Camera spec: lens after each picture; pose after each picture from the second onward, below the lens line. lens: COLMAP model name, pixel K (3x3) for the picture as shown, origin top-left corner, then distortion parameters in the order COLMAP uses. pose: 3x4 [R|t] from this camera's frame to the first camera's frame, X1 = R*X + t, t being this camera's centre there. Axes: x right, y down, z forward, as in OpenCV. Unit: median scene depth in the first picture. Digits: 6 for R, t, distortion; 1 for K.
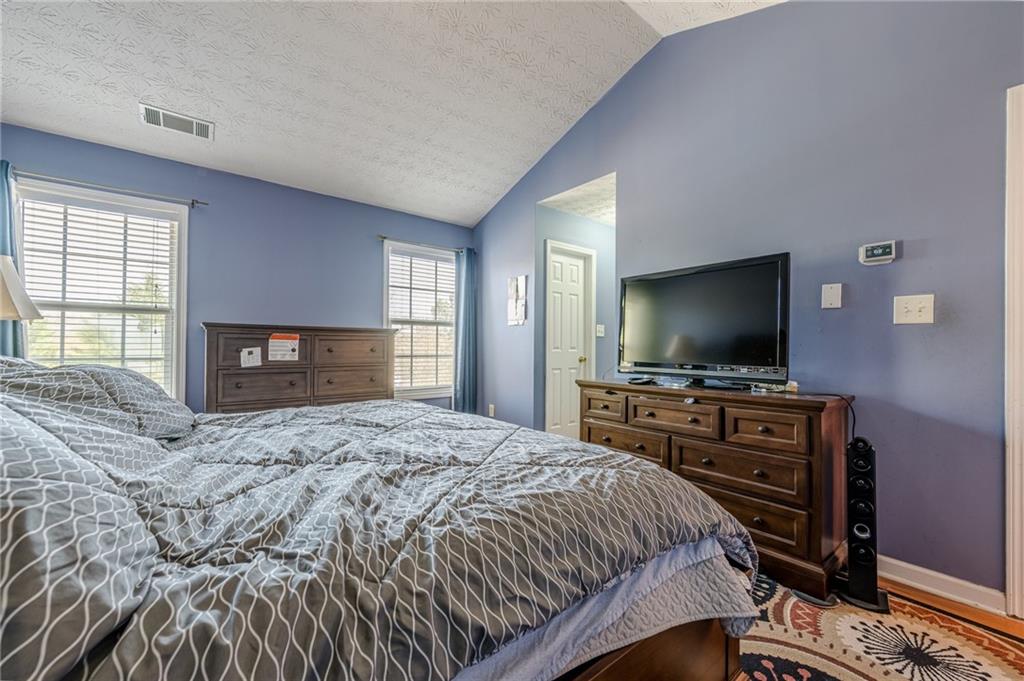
lens RADIAL K [[399.9, 0, 514.4], [0, 399.9, 345.6], [0, 0, 1]] dist [-0.000934, -0.000275]
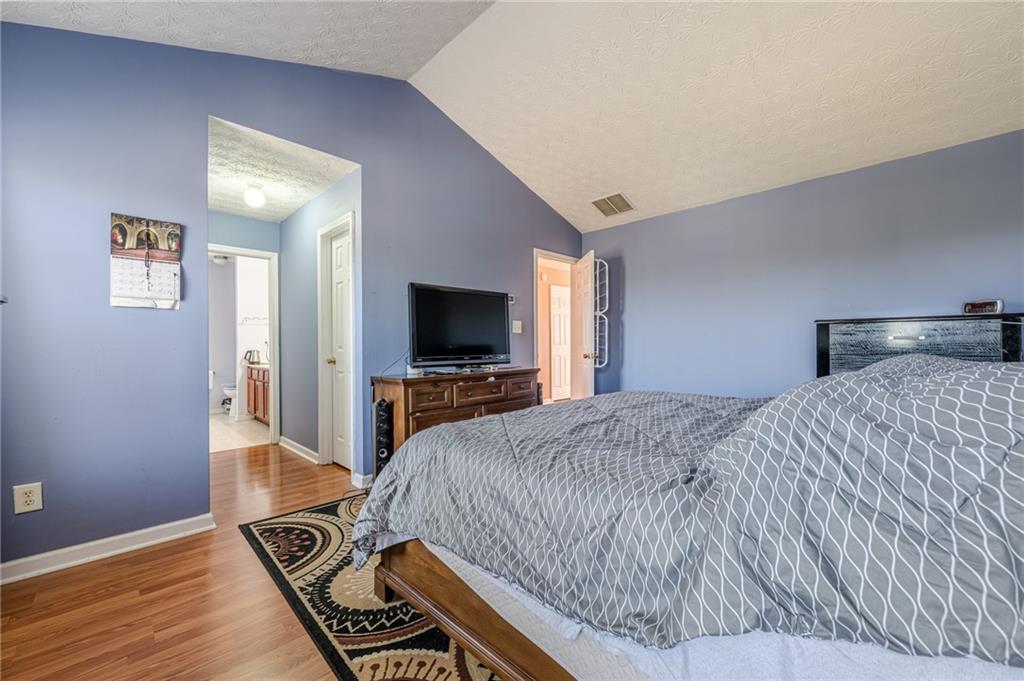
lens RADIAL K [[399.9, 0, 515.6], [0, 399.9, 344.5], [0, 0, 1]] dist [-0.000934, -0.000275]
pose [[-0.130378, -0.009303, 0.991421, -0.696482], [0.008542, 0.999908, 0.010506, -0.006251], [-0.991428, 0.009839, -0.130287, 0.694078]]
